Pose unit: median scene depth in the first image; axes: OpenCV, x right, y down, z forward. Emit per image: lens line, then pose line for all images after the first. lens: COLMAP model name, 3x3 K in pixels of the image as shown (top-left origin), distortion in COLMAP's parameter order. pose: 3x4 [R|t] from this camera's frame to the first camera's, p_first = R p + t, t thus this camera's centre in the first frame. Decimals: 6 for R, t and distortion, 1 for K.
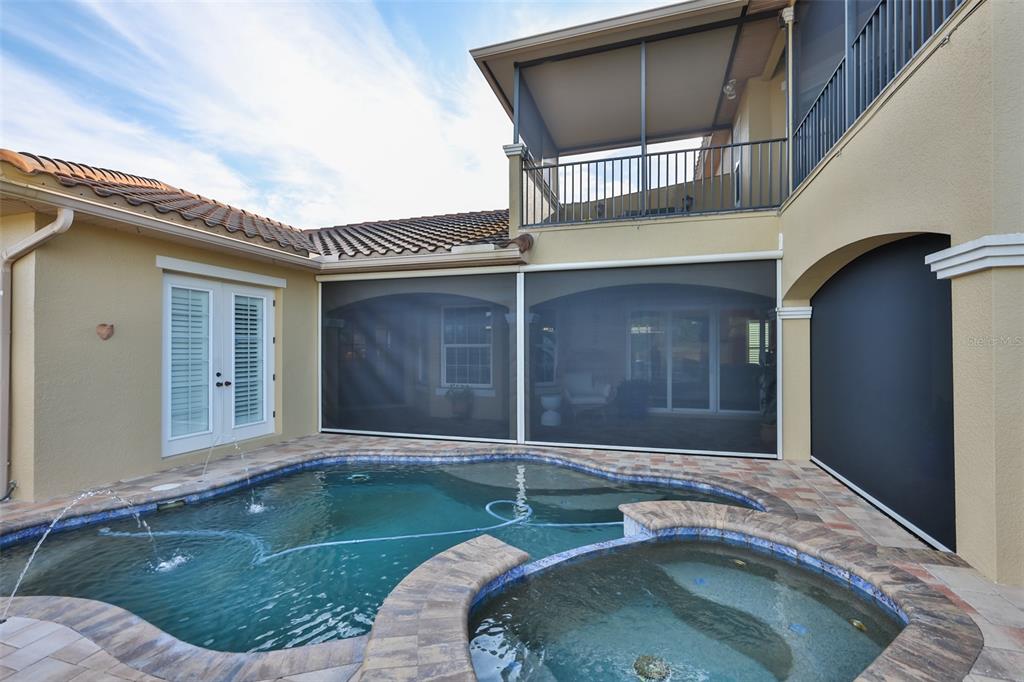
lens RADIAL K [[437.7, 0, 510.9], [0, 437.7, 346.2], [0, 0, 1]] dist [0.001919, 0.000226]
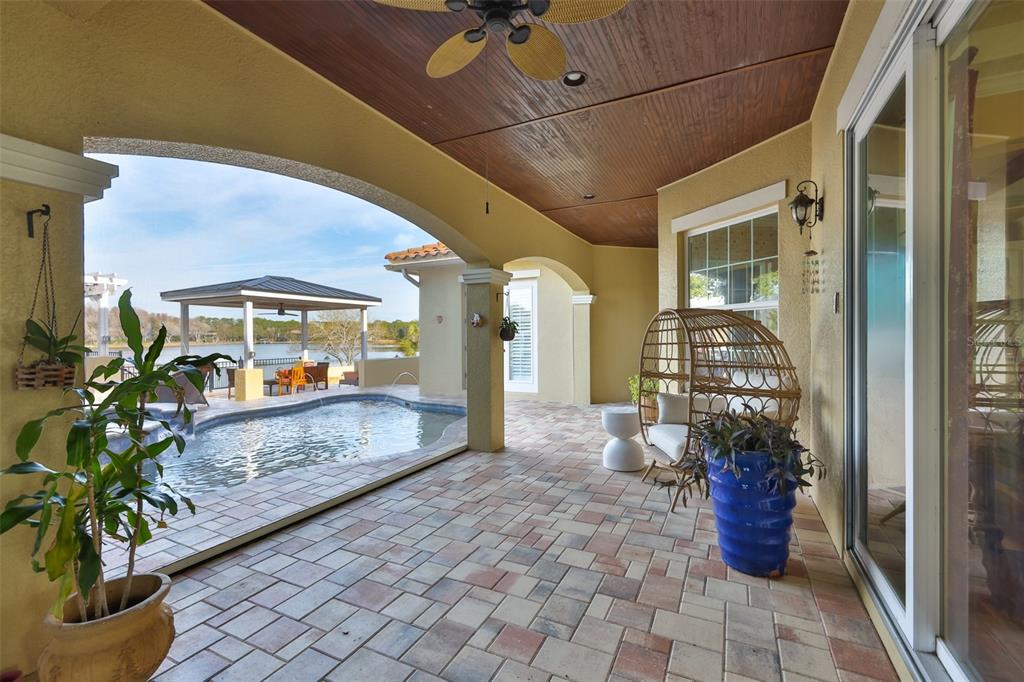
lens RADIAL K [[437.7, 0, 510.1], [0, 437.7, 341.7], [0, 0, 1]] dist [0.001919, 0.000226]
pose [[-0.150915, 0.015270, -0.988429, 0.847882], [0.009143, 0.999859, 0.014051, 0.037020], [0.988504, -0.006916, -0.151034, 1.333537]]
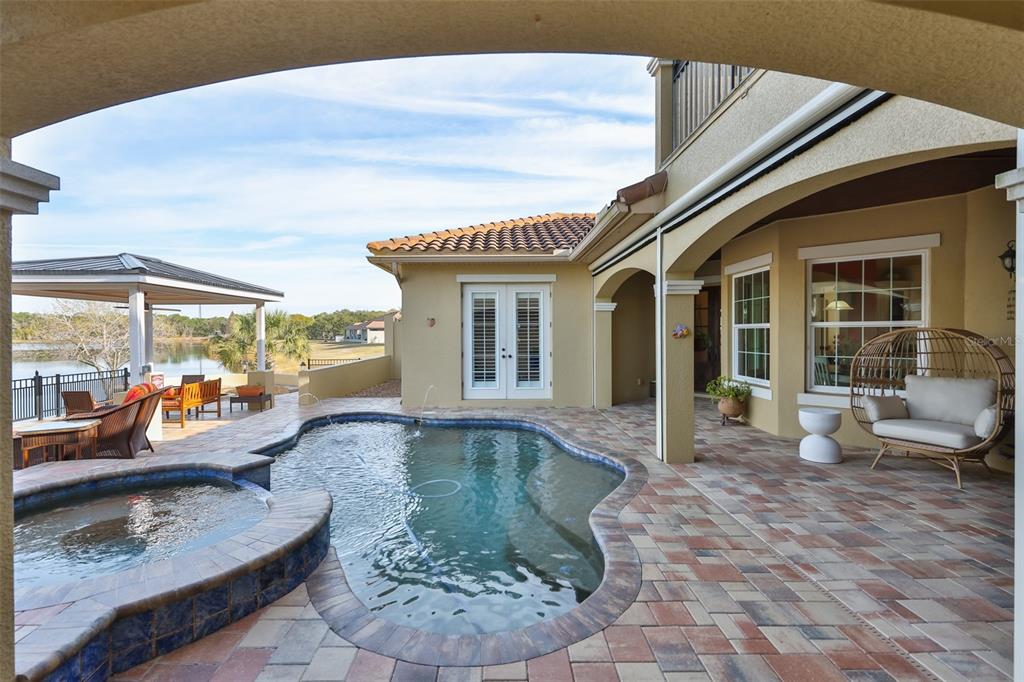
lens RADIAL K [[437.7, 0, 504.4], [0, 437.7, 336.4], [0, 0, 1]] dist [0.001919, 0.000226]
pose [[0.313348, 0.010111, -0.949585, 0.721669], [0.009212, 0.999864, 0.013686, 0.001940], [0.949594, -0.013037, 0.313212, 0.580714]]
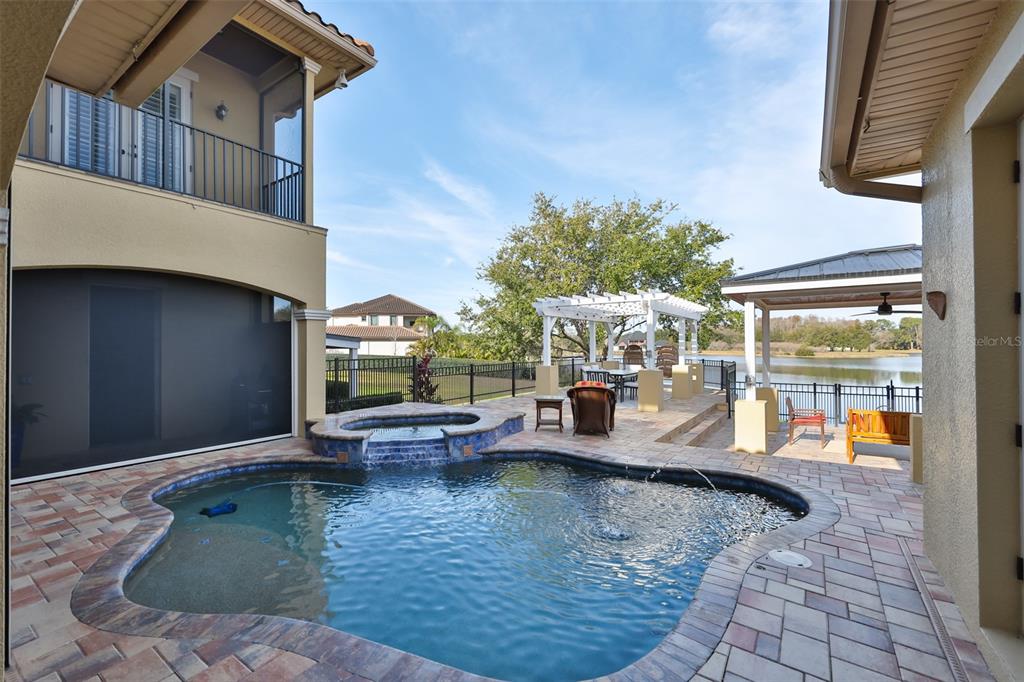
lens RADIAL K [[437.7, 0, 512.9], [0, 437.7, 343.6], [0, 0, 1]] dist [0.001919, 0.000226]
pose [[-0.955968, 0.009112, 0.293330, -0.459542], [0.004559, 0.999858, -0.016199, 0.006232], [-0.293436, -0.014148, -0.955874, 1.337432]]
